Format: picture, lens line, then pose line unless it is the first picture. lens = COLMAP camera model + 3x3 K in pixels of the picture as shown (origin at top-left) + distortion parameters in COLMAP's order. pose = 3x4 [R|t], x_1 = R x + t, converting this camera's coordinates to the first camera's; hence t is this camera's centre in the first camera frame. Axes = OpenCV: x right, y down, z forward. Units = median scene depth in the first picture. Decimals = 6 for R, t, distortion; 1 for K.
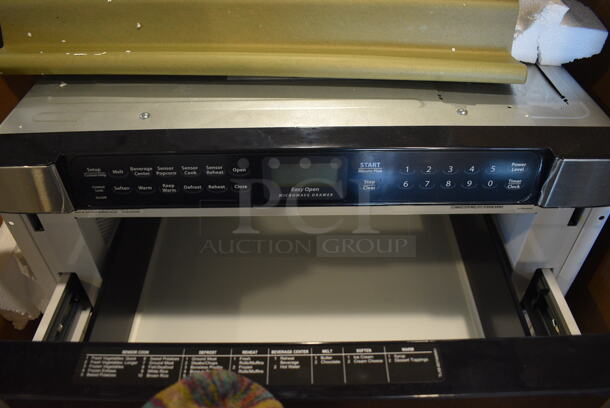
lens RADIAL K [[479.6, 0, 306.0], [0, 479.6, 180.4], [0, 0, 1]] dist [-0.079854, 0.003243]
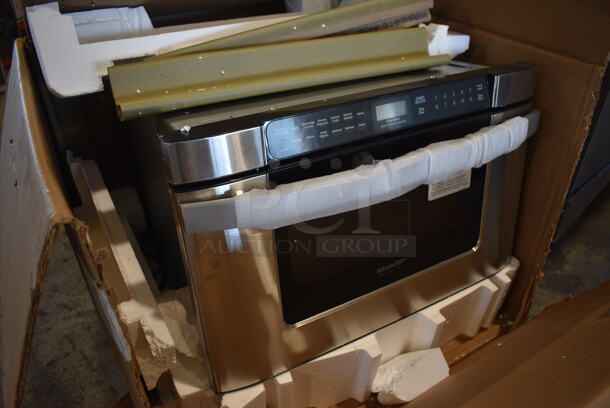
lens RADIAL K [[483.5, 0, 305.0], [0, 483.5, 204.0], [0, 0, 1]] dist [-0.103130, 0.039891]
pose [[0.874106, -0.252489, 0.414956, -1.060385], [0.349523, 0.920177, -0.176371, 0.485855], [-0.337301, 0.299204, 0.892583, -0.325268]]
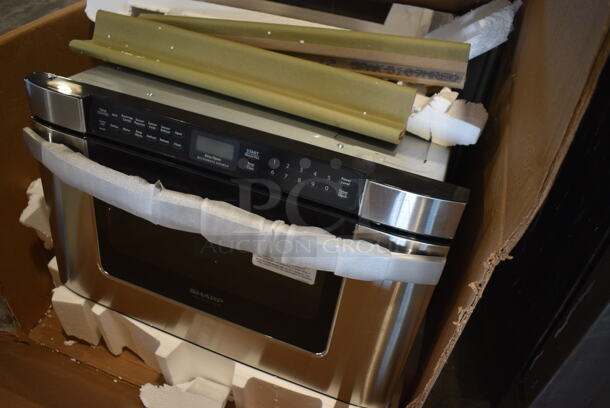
lens RADIAL K [[483.5, 0, 305.0], [0, 483.5, 204.0], [0, 0, 1]] dist [-0.103130, 0.039891]
pose [[0.930811, 0.299370, -0.209687, 0.651354], [-0.326536, 0.938869, -0.109084, 0.233126], [0.164212, 0.170006, 0.971665, -0.442982]]
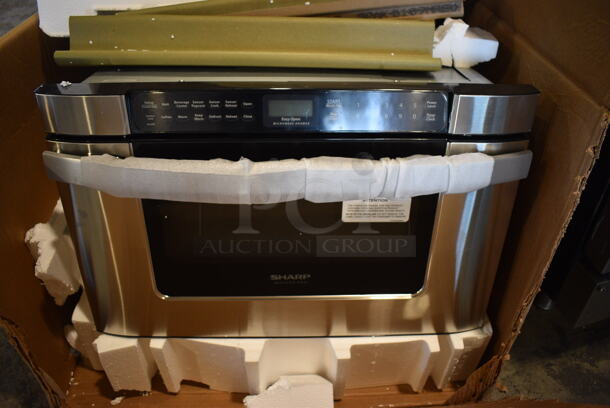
lens RADIAL K [[483.5, 0, 305.0], [0, 483.5, 204.0], [0, 0, 1]] dist [-0.103130, 0.039891]
pose [[0.999307, 0.007448, 0.036481, -0.010614], [-0.000603, 0.982897, -0.184153, 0.556992], [-0.037228, 0.184003, 0.982220, -0.428257]]
